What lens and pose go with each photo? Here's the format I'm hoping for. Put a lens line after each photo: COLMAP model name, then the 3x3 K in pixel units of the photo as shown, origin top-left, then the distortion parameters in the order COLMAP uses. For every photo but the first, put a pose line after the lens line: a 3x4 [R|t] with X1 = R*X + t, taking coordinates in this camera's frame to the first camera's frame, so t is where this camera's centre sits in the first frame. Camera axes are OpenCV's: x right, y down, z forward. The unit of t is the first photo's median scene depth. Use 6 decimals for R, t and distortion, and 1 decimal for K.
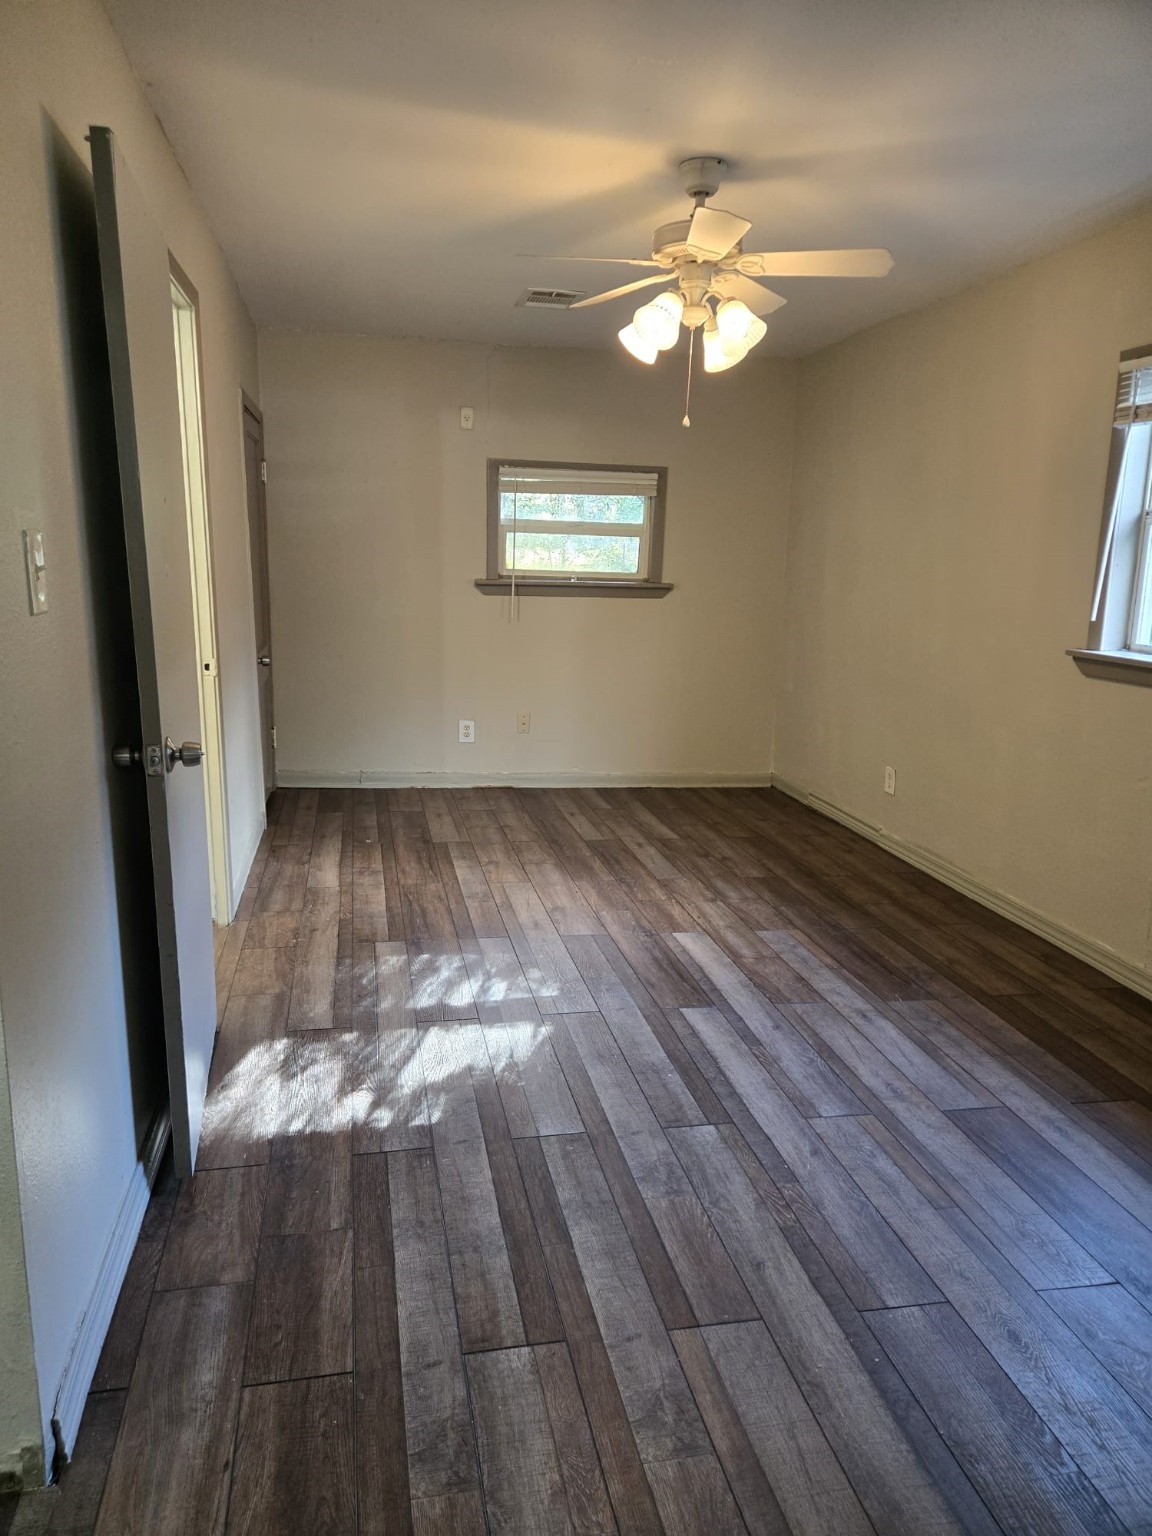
lens RADIAL K [[1057.5, 0, 576.0], [0, 1057.5, 768.0], [0, 0, 1]] dist [0.152327, -0.268797]
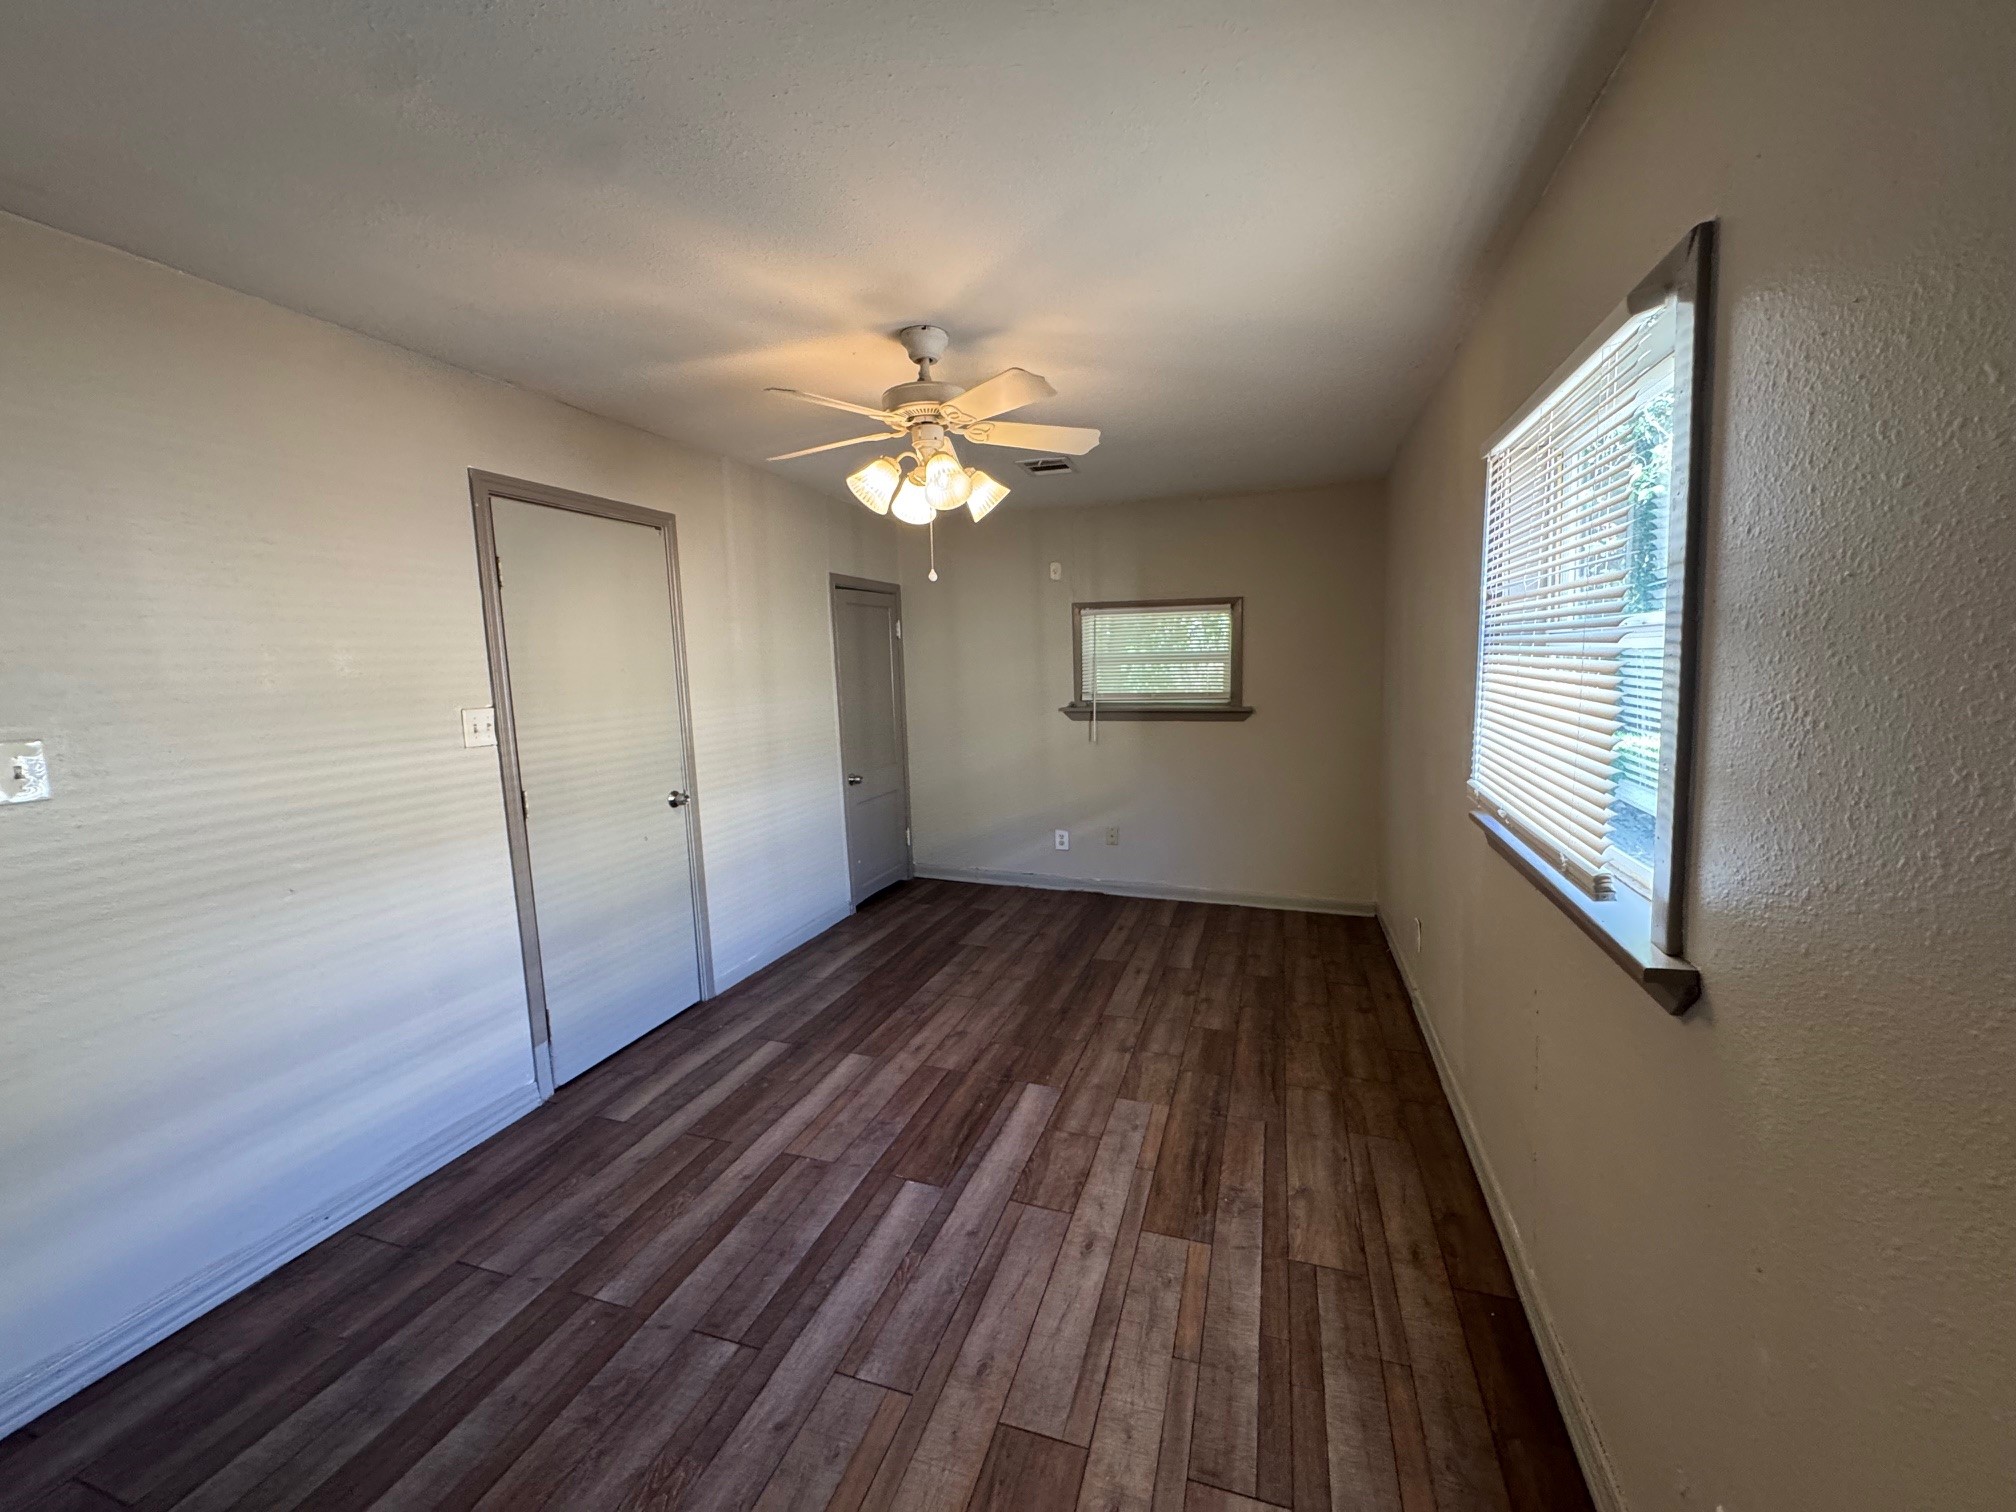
lens RADIAL K [[839.6, 0, 1008.0], [0, 839.6, 756.0], [0, 0, 1]] dist [0.000472, -0.000151]
pose [[0.865248, 0.012306, -0.501193, 0.394578], [-0.057280, 0.995579, -0.074443, -0.072318], [0.498061, 0.093120, 0.862128, 0.266301]]
